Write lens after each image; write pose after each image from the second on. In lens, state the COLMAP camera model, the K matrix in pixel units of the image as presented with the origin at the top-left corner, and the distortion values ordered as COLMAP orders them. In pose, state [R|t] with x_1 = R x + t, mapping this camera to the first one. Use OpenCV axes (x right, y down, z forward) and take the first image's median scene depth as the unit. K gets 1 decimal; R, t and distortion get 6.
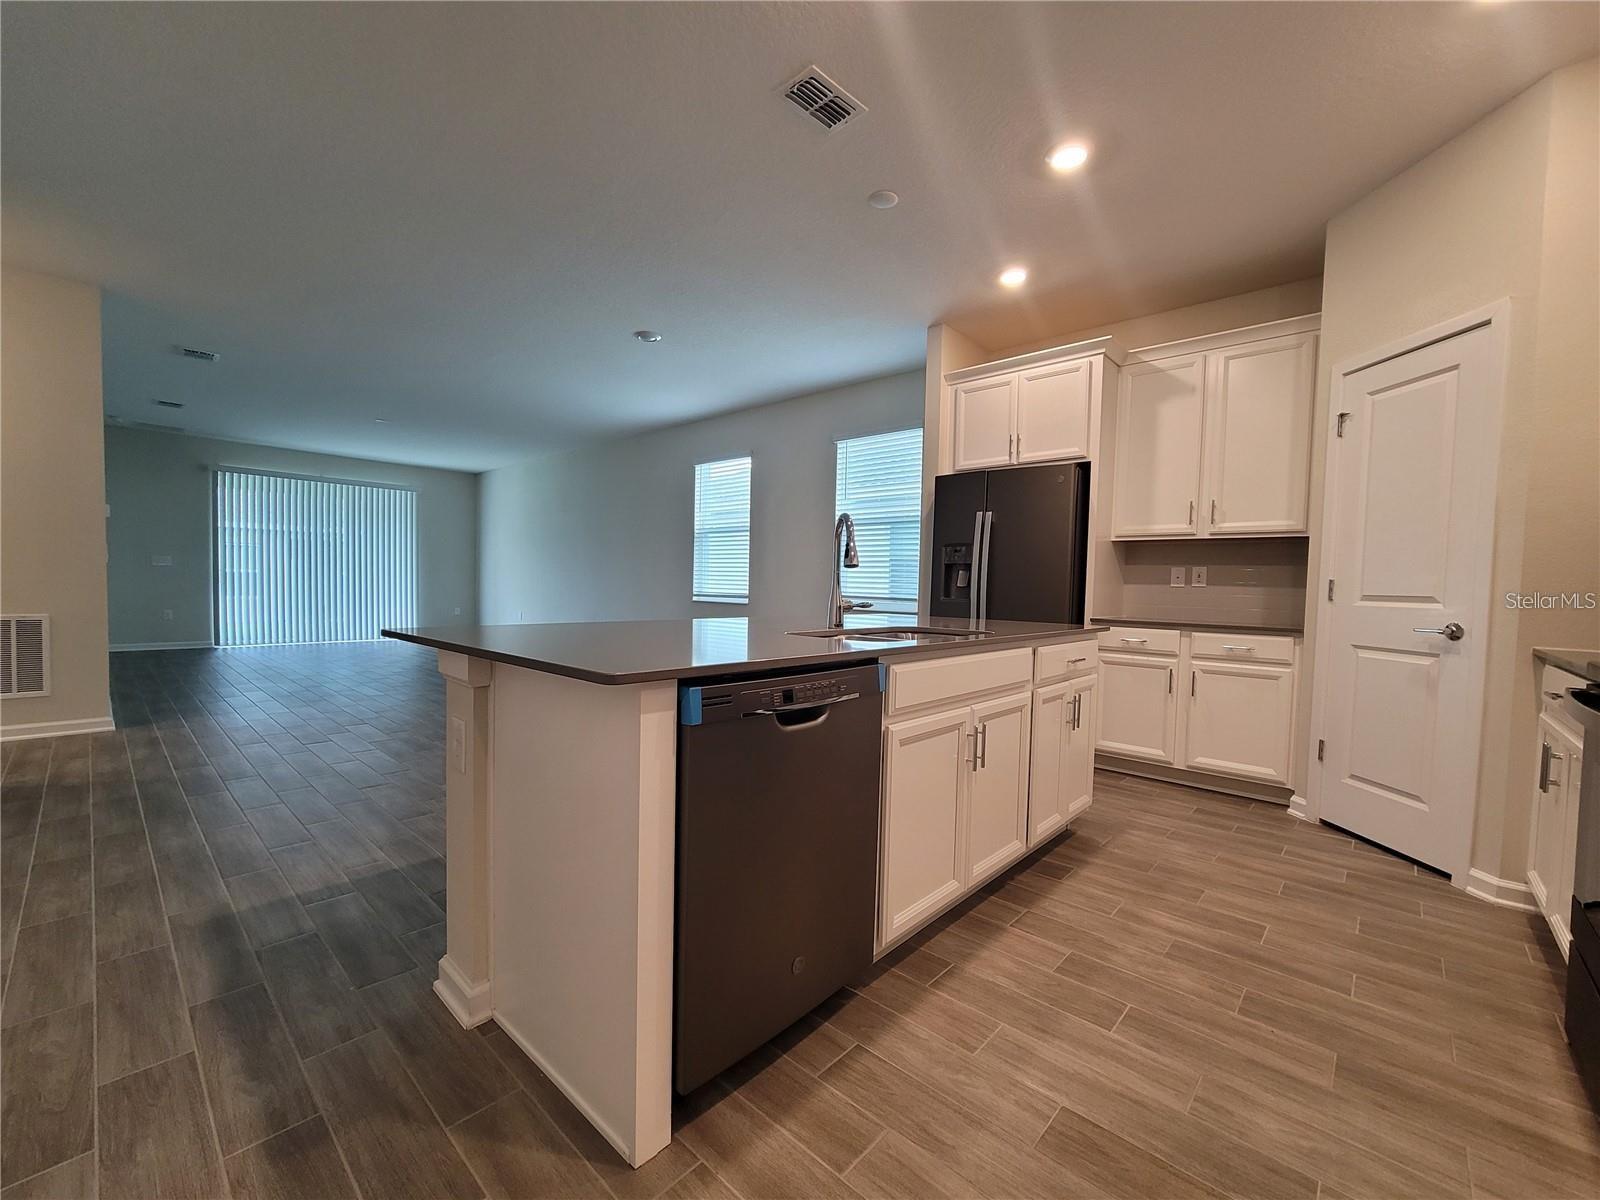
lens RADIAL K [[659.5, 0, 798.9], [0, 659.5, 611.0], [0, 0, 1]] dist [-0.009957, 0.003594]
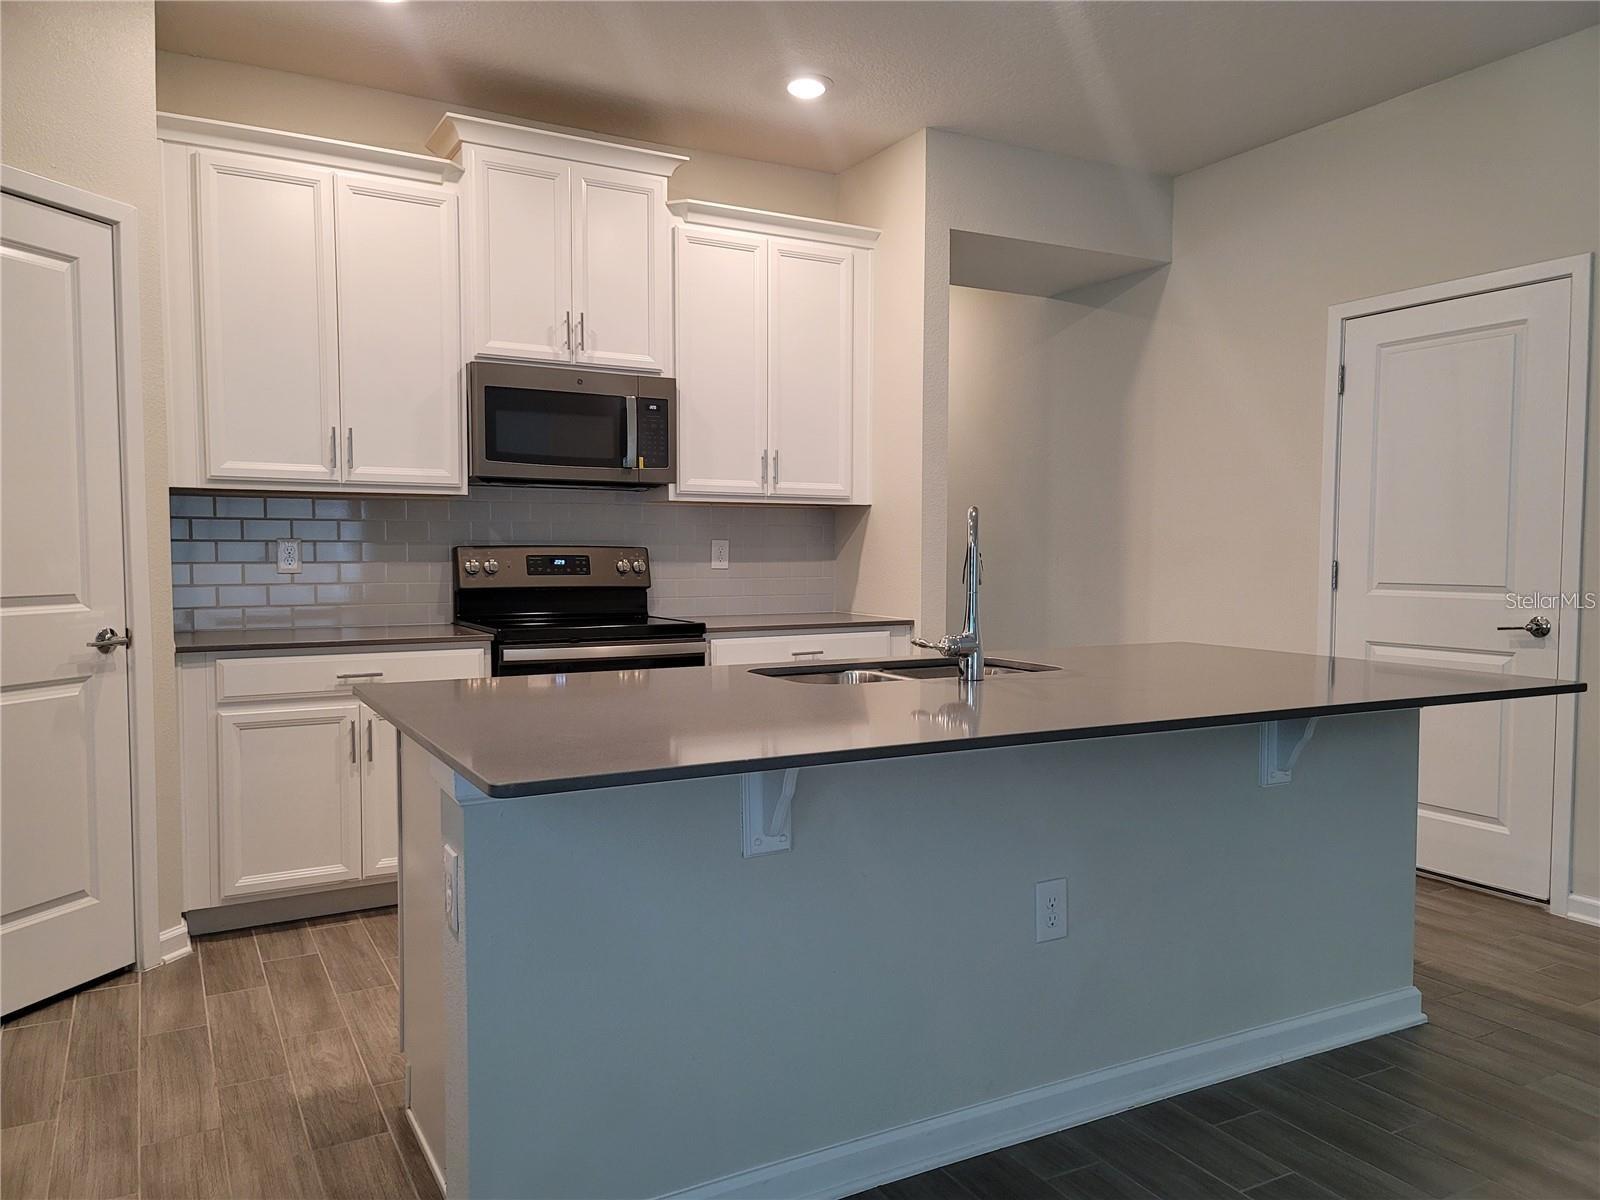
lens RADIAL K [[1170.3, 0, 800.0], [0, 1170.3, 600.0], [0, 0, 1]] dist [0.064676, -0.064601]
pose [[-0.946230, -0.042472, 0.320693, -0.075910], [-0.013592, 0.995688, 0.091763, -0.078389], [-0.323208, 0.082470, -0.942728, 1.083688]]
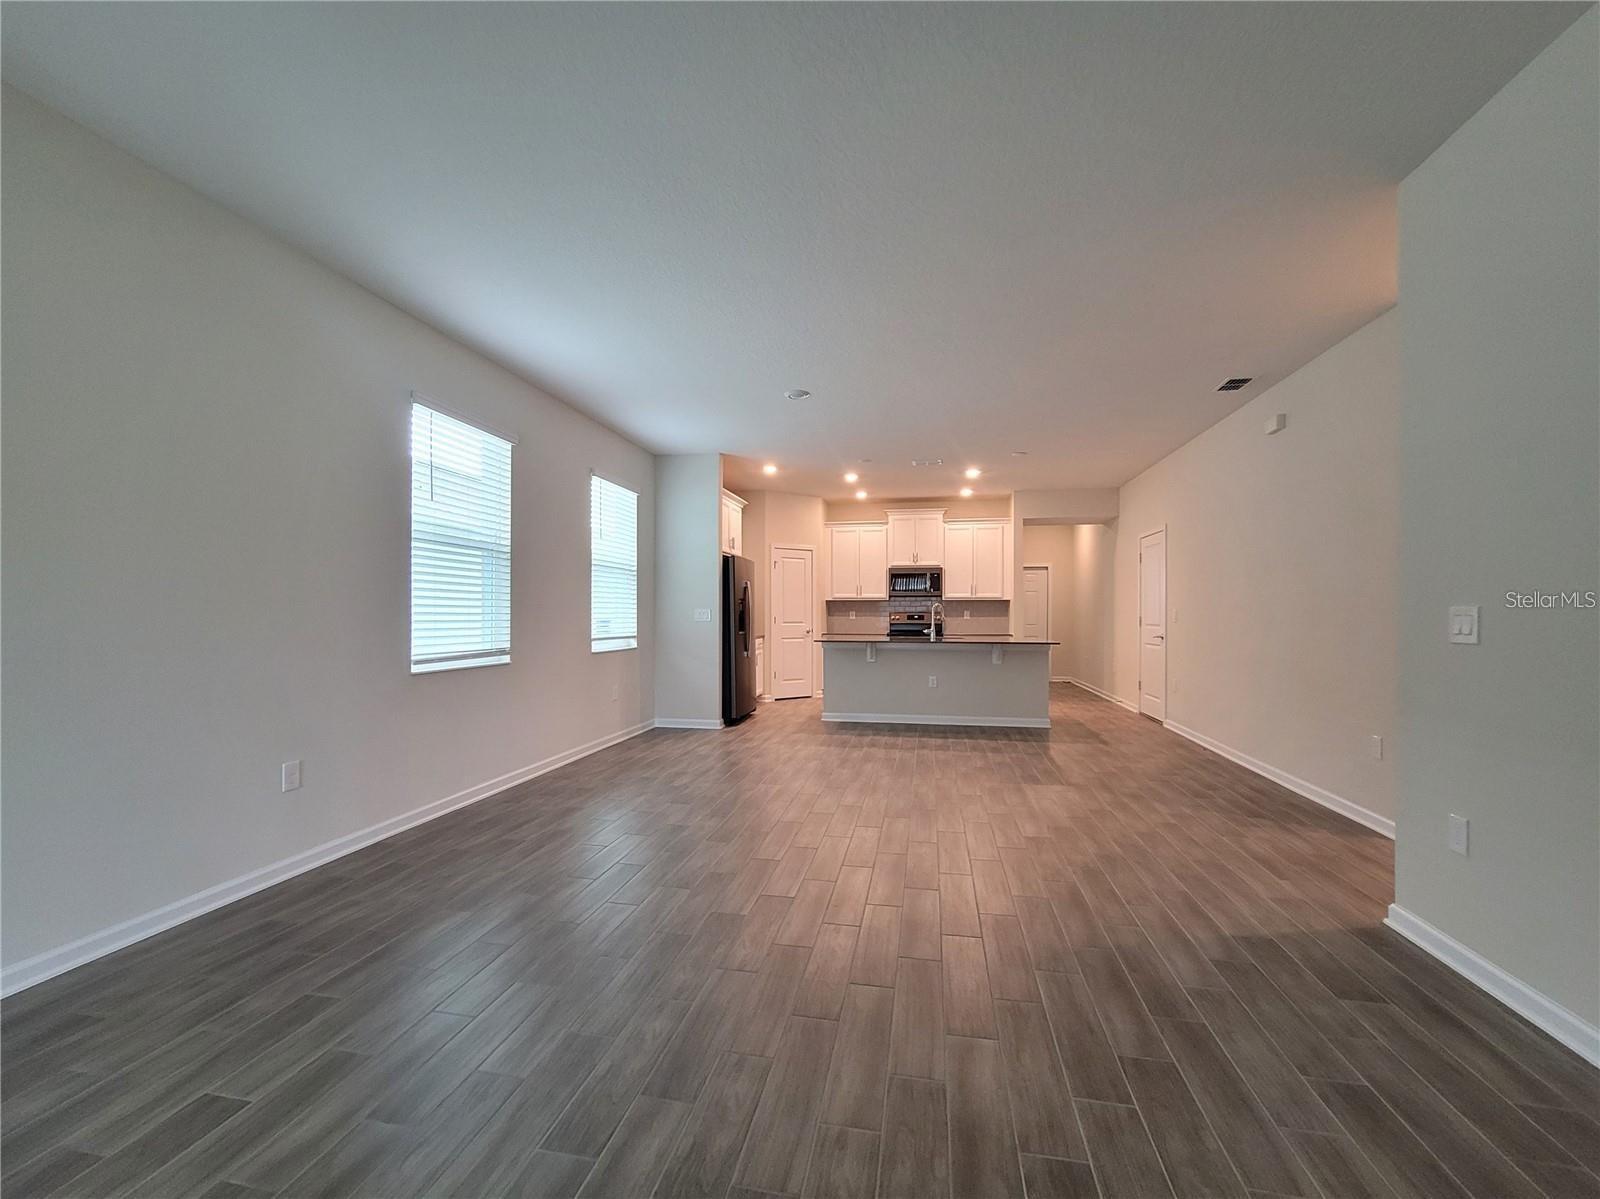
lens RADIAL K [[659.5, 0, 798.9], [0, 659.5, 610.5], [0, 0, 1]] dist [-0.009957, 0.003594]
pose [[-0.519003, -0.021058, 0.854513, -1.180705], [0.019950, 0.999126, 0.036739, -0.121933], [-0.854539, 0.036116, -0.518129, 1.625415]]
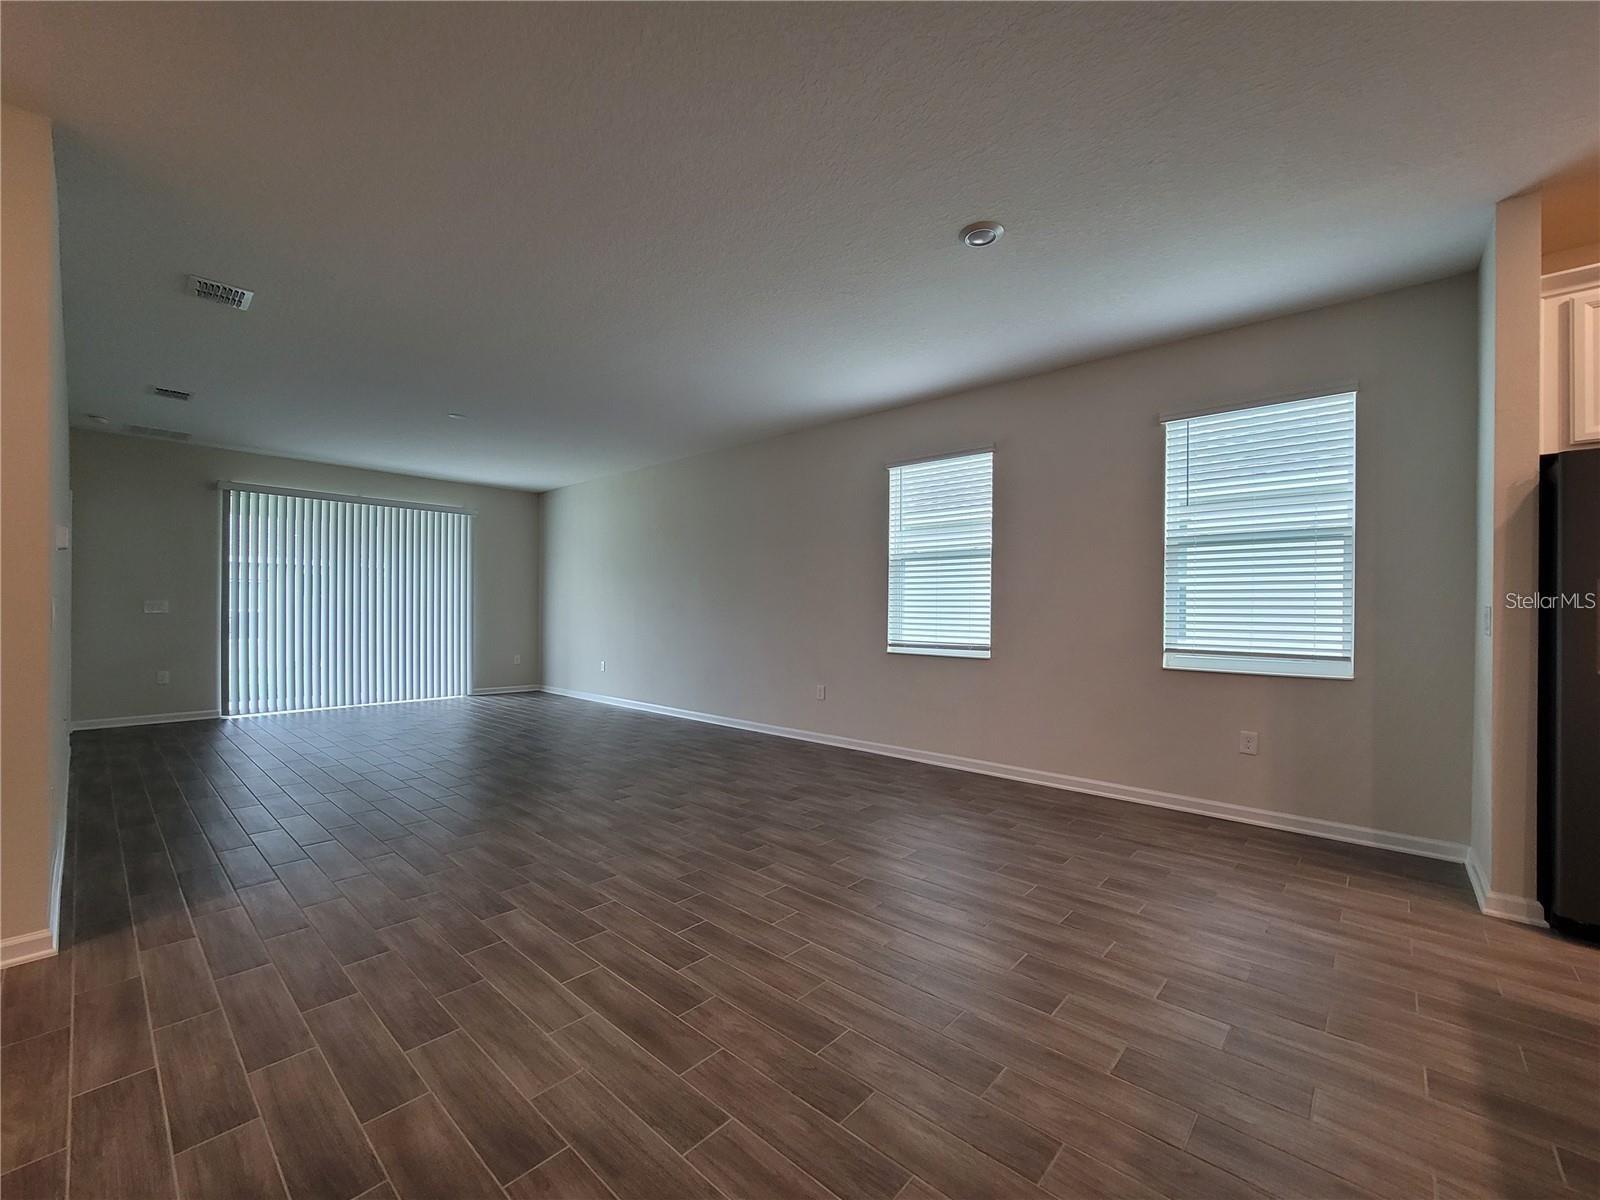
lens RADIAL K [[659.5, 0, 798.9], [0, 659.5, 611.0], [0, 0, 1]] dist [-0.009957, 0.003594]
pose [[0.999868, -0.015188, 0.005781, -0.425604], [0.015406, 0.999087, -0.039841, -0.055160], [-0.005171, 0.039925, 0.999189, 0.437304]]
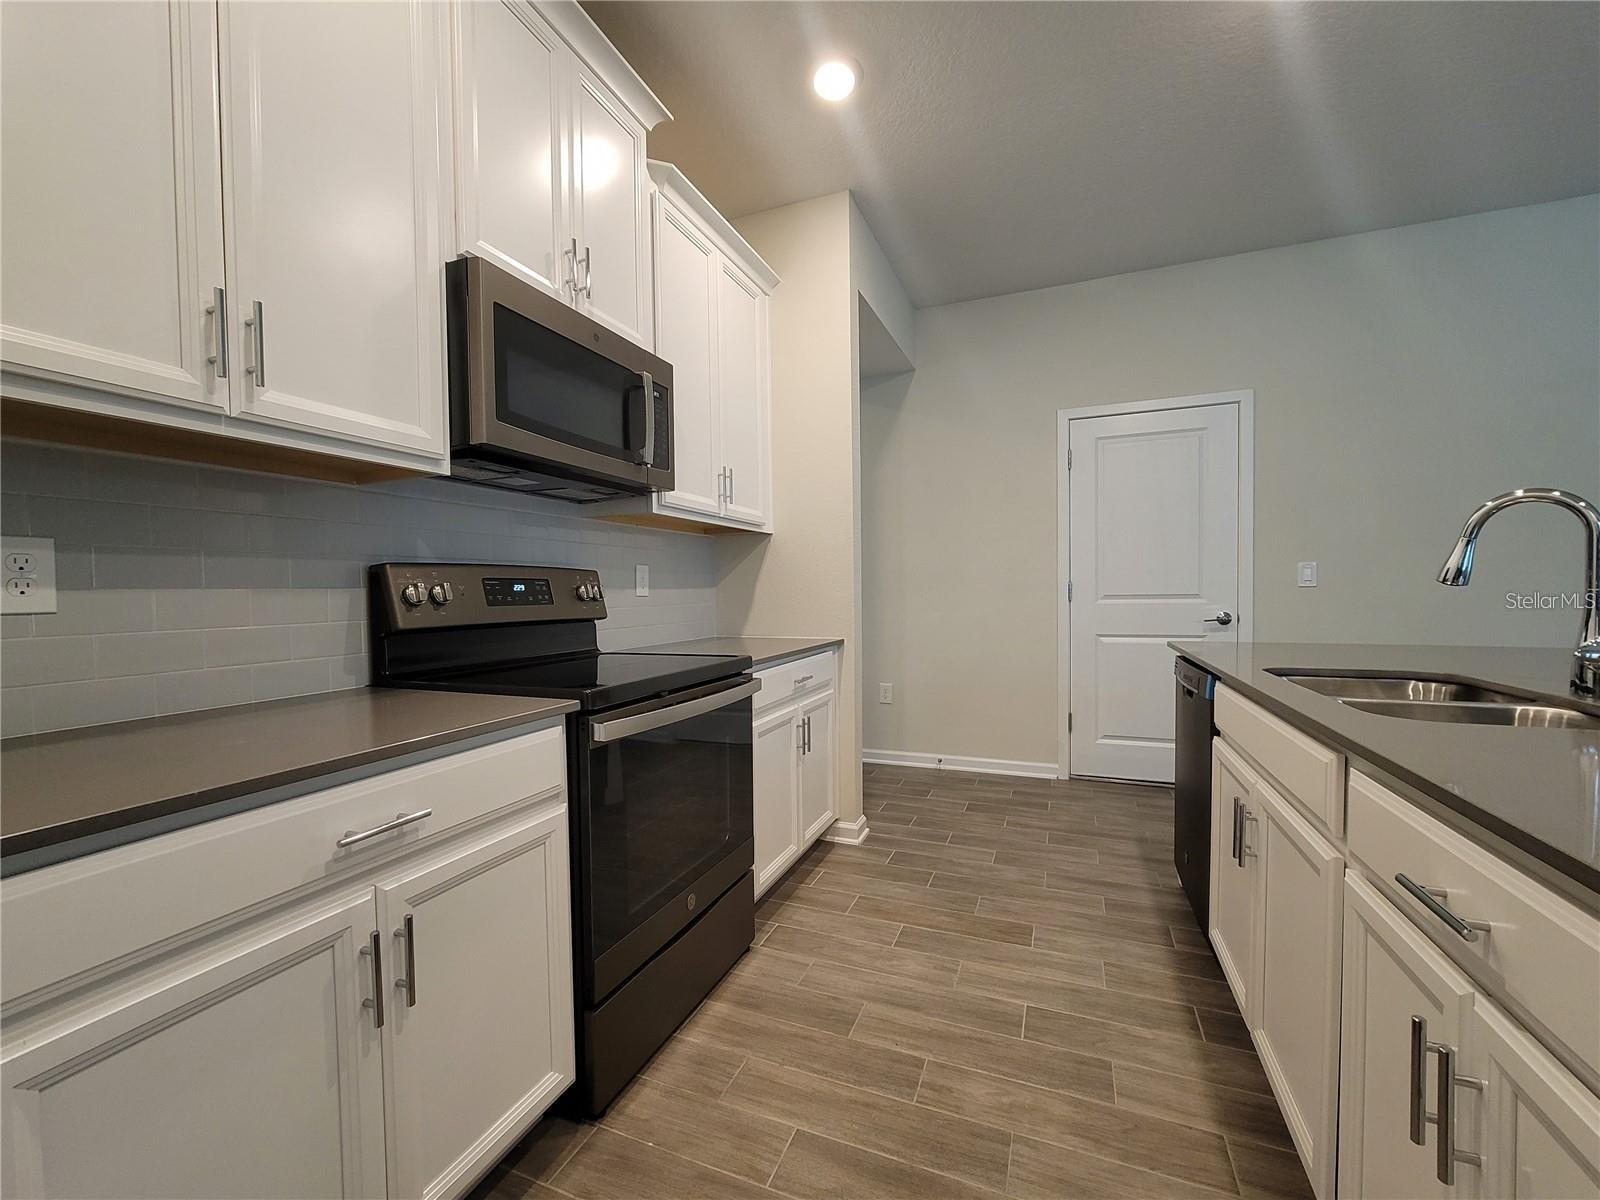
lens RADIAL K [[659.5, 0, 798.9], [0, 659.5, 611.0], [0, 0, 1]] dist [-0.009957, 0.003594]
pose [[-0.937982, -0.002160, -0.346676, 0.424718], [-0.024849, 0.997828, 0.061014, -0.030442], [0.345791, 0.065844, -0.935998, 0.646888]]
